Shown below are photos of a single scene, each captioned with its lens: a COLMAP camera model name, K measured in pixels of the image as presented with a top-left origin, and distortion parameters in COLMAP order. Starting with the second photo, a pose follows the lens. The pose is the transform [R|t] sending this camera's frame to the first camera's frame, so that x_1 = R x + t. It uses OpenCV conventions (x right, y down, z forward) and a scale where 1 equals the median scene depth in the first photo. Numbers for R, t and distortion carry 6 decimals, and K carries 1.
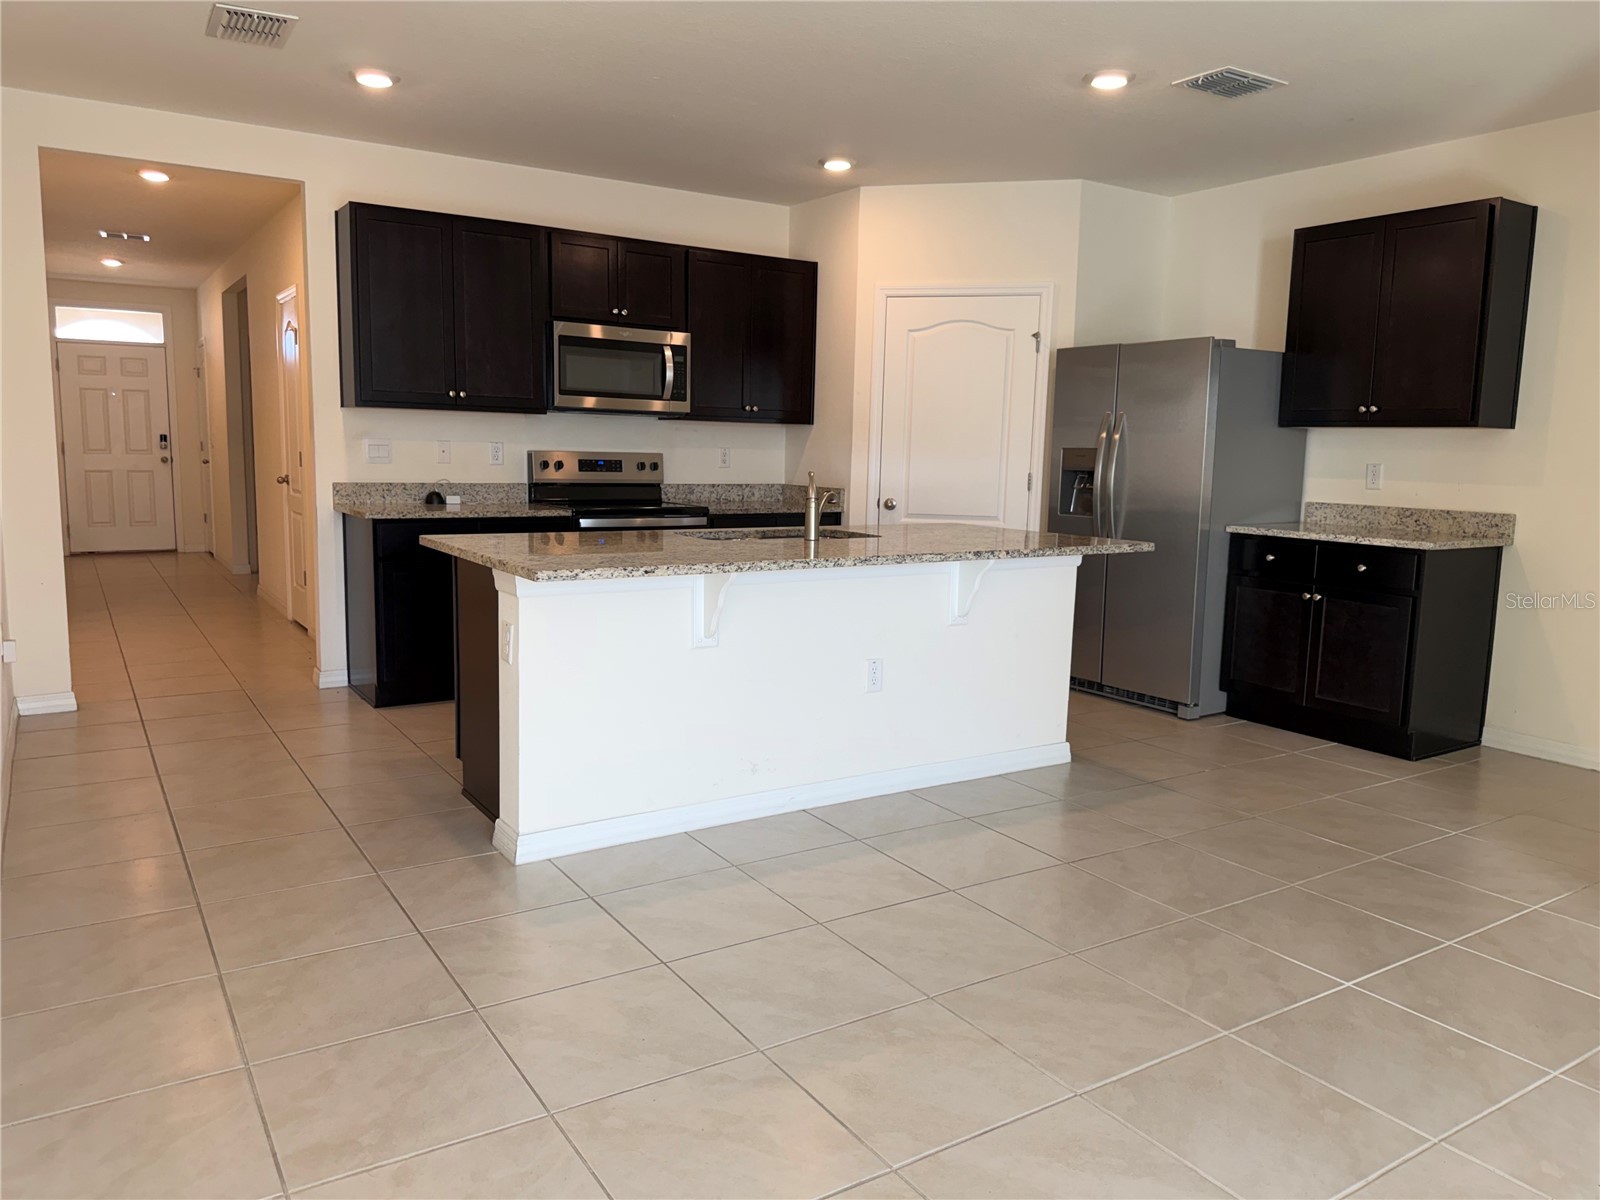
lens RADIAL K [[1134.1, 0, 796.9], [0, 1134.1, 597.8], [0, 0, 1]] dist [0.075073, -0.106483]
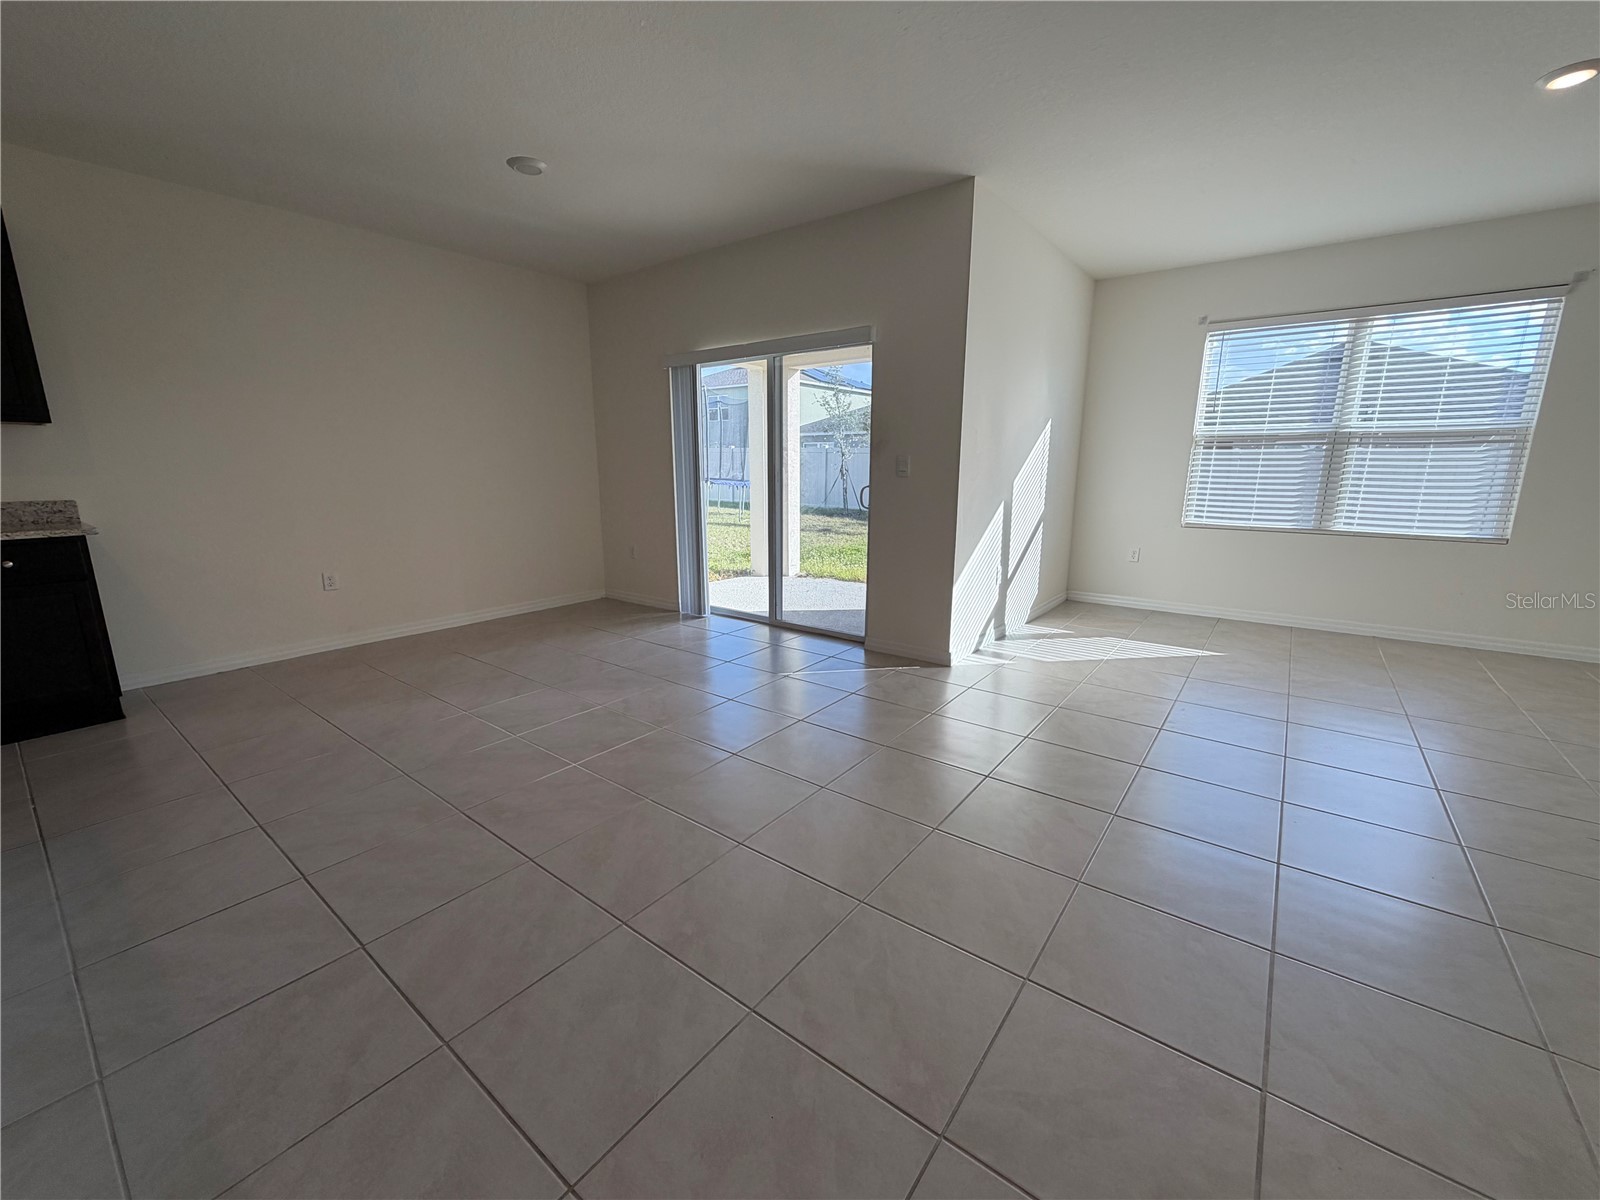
lens RADIAL K [[642.8, 0, 794.3], [0, 642.8, 597.3], [0, 0, 1]] dist [-0.000934, 0.000558]
pose [[-0.333908, -0.213400, 0.918132, -0.215980], [0.120316, 0.956420, 0.266056, -0.054643], [-0.934895, 0.199304, -0.293680, 0.445779]]
